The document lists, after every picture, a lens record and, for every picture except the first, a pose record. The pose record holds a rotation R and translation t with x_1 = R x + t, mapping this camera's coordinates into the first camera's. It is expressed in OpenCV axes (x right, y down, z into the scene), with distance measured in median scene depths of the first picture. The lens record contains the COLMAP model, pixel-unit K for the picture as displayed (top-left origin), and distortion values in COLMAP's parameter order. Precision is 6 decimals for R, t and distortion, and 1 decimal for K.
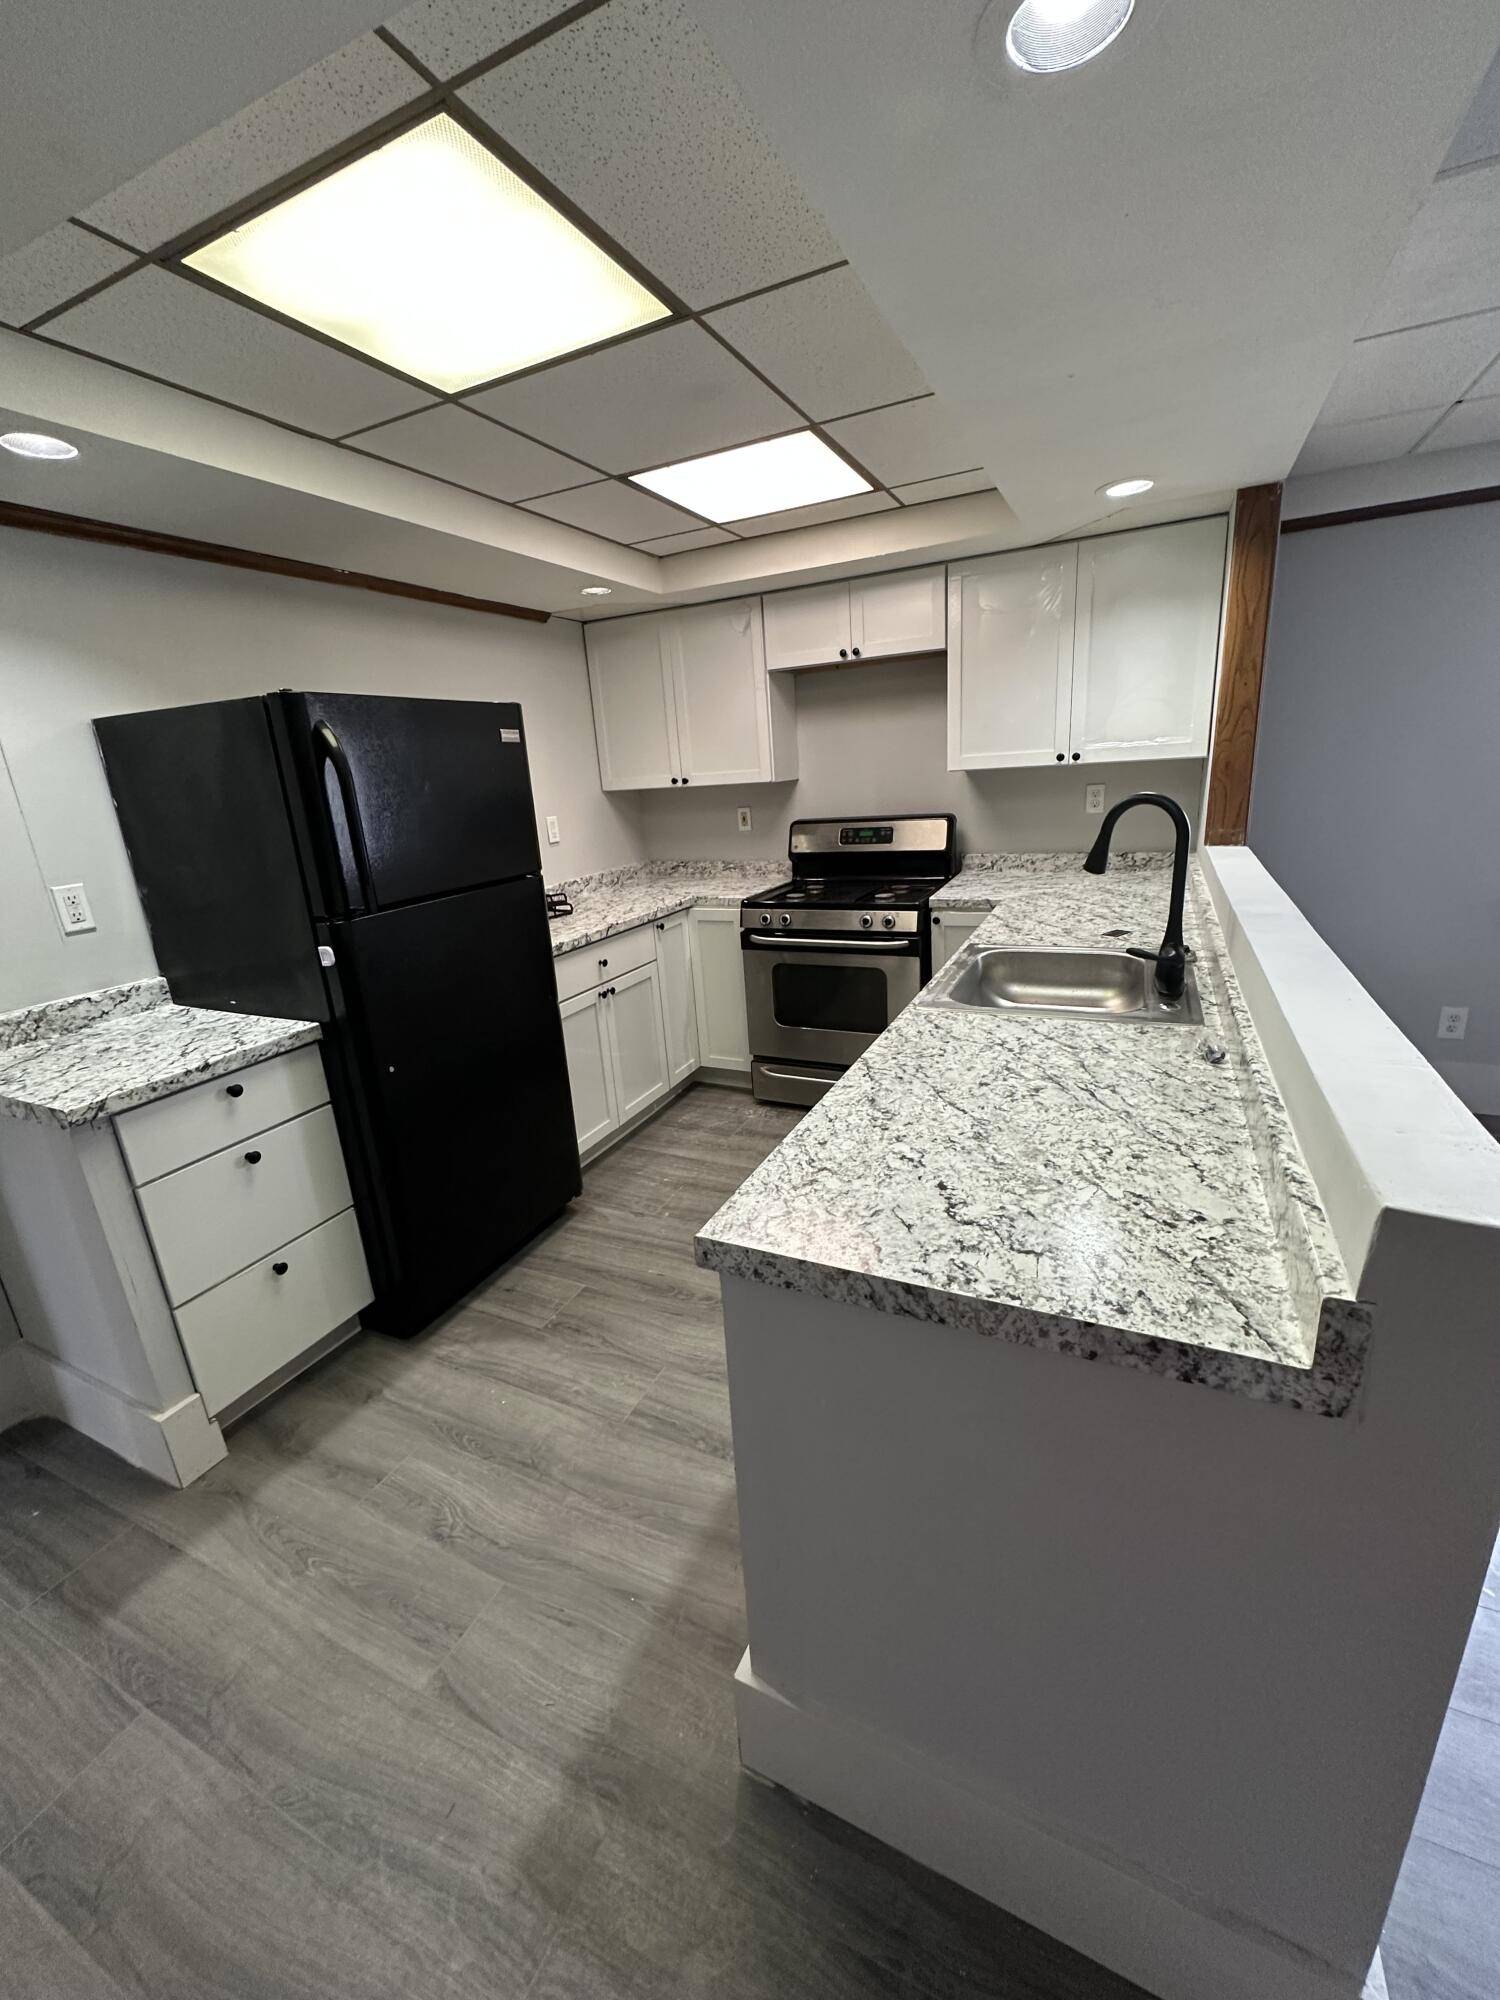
lens RADIAL K [[796.7, 0, 750.0], [0, 796.7, 1000.0], [0, 0, 1]] dist [-0.001523, 0.000352]
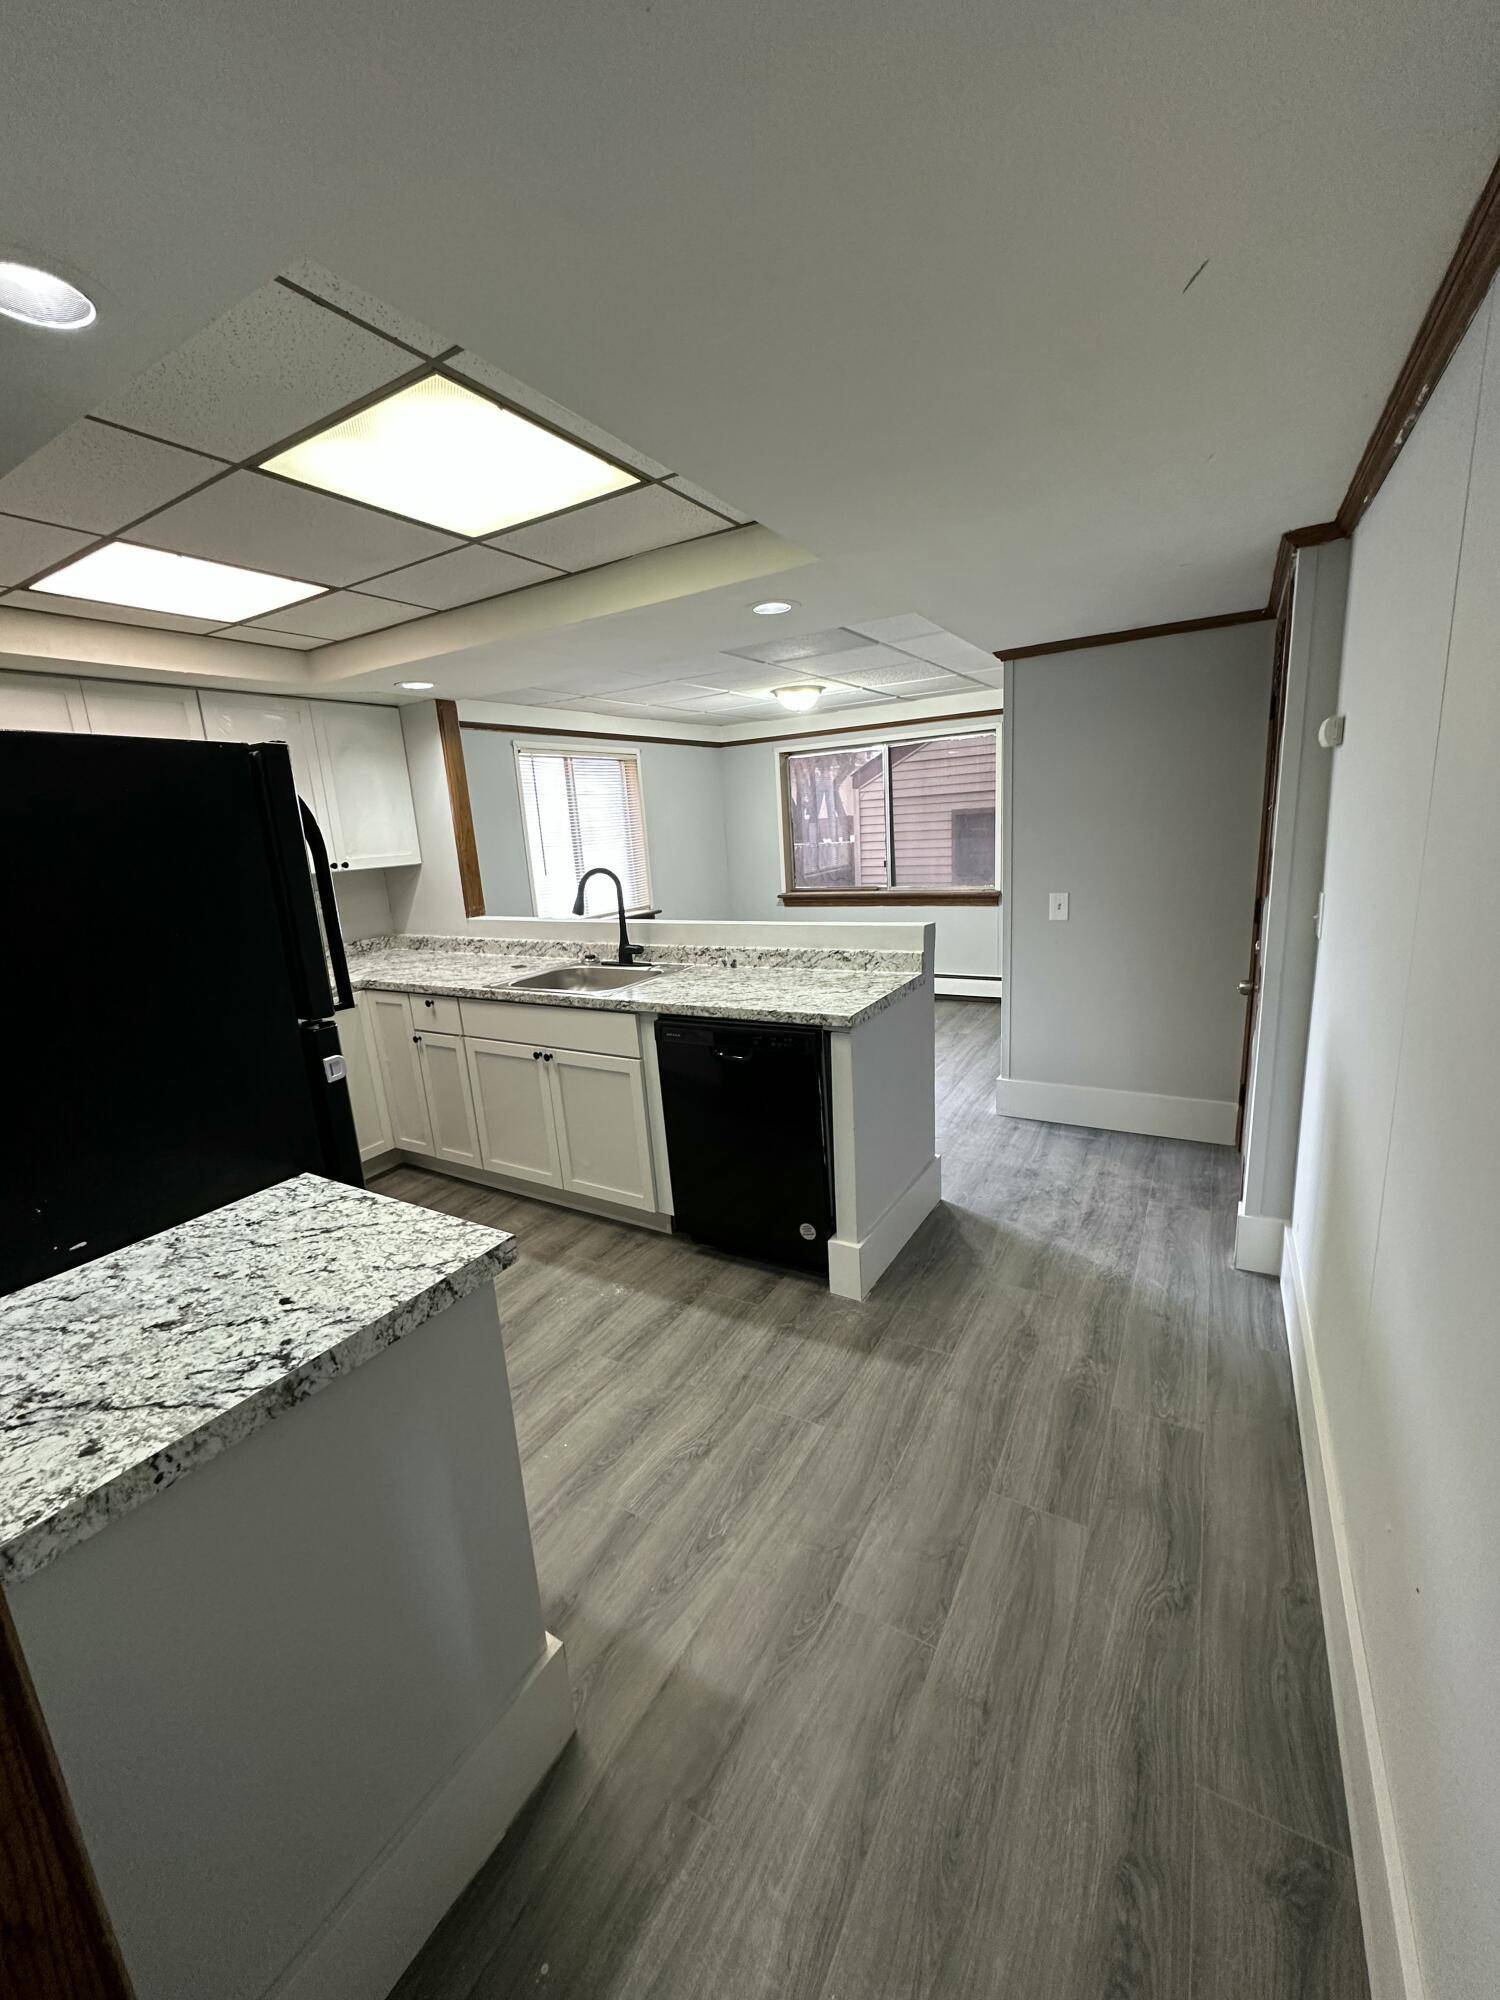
lens RADIAL K [[796.7, 0, 750.0], [0, 796.7, 1000.0], [0, 0, 1]] dist [-0.001523, 0.000352]
pose [[0.091593, -0.160424, 0.982789, -1.481352], [0.335363, 0.934254, 0.121247, -0.088204], [-0.937626, 0.318486, 0.139372, 0.563147]]
